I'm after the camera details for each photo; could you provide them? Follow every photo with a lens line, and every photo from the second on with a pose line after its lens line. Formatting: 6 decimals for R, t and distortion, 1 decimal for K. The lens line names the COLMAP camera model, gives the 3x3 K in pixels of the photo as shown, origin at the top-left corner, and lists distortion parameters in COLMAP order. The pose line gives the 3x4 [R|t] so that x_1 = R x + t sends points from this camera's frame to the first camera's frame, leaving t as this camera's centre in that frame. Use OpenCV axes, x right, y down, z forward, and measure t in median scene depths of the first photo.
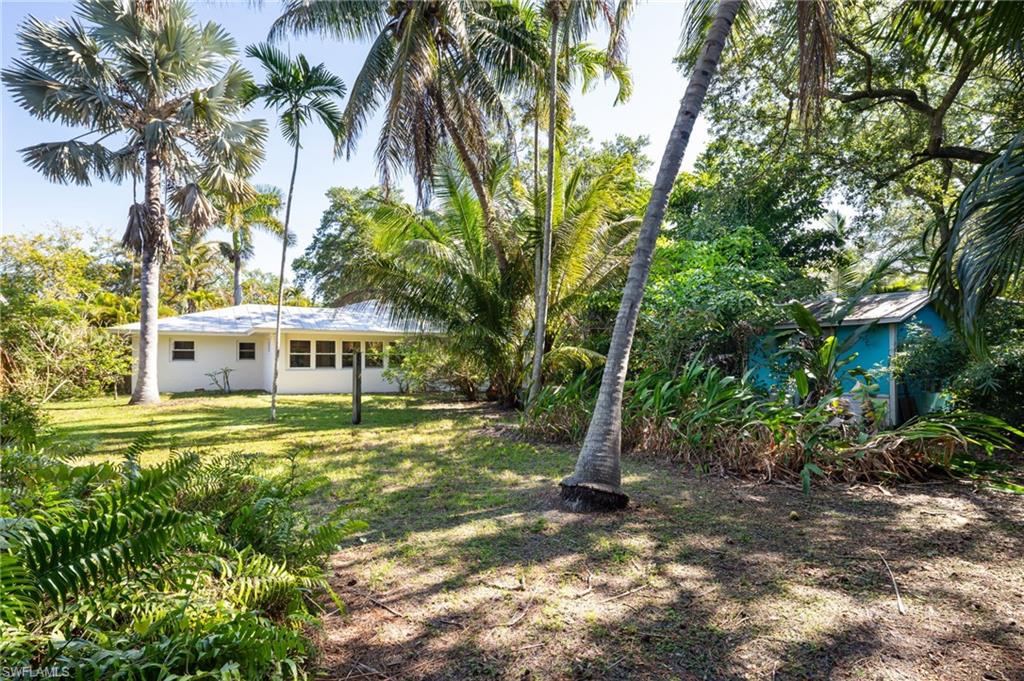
lens RADIAL K [[494.0, 0, 509.5], [0, 494.0, 357.4], [0, 0, 1]] dist [0.002828, -0.002533]
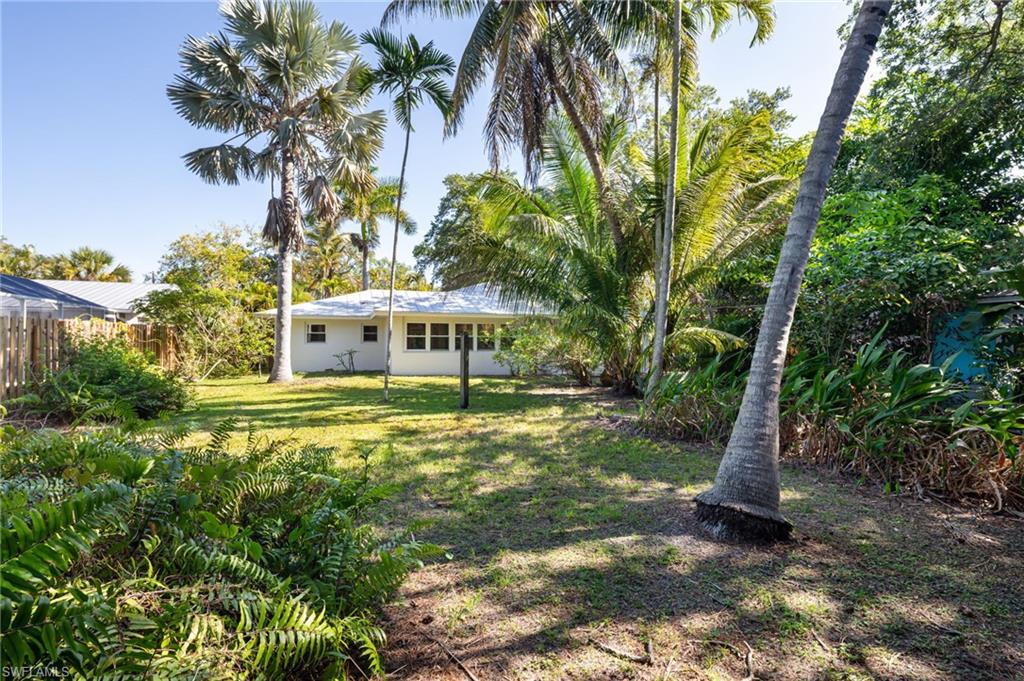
lens RADIAL K [[494.0, 0, 511.4], [0, 494.0, 338.7], [0, 0, 1]] dist [0.002828, -0.002533]
pose [[0.974682, 0.000491, -0.223594, -0.002091], [-0.001136, 0.999996, -0.002755, 0.001124], [0.223592, 0.002939, 0.974678, 0.067232]]
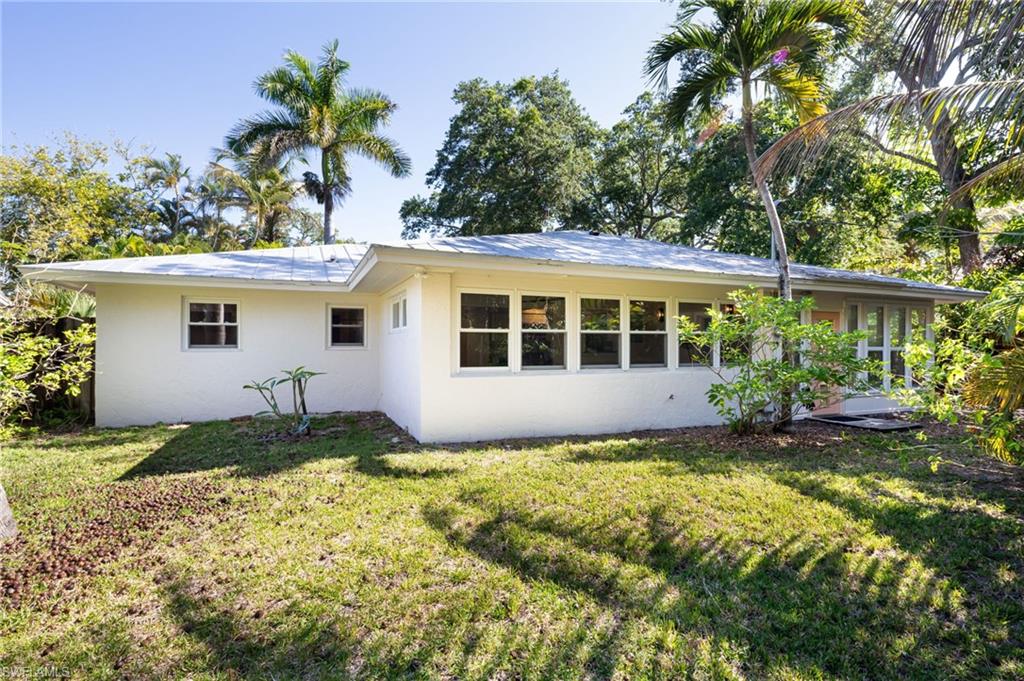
lens RADIAL K [[494.0, 0, 517.7], [0, 494.0, 342.6], [0, 0, 1]] dist [0.002828, -0.002533]
pose [[0.990493, 0.001164, -0.137558, -0.535283], [-0.000714, 0.999994, 0.003325, 0.000911], [0.137561, -0.003195, 0.990488, 0.974304]]
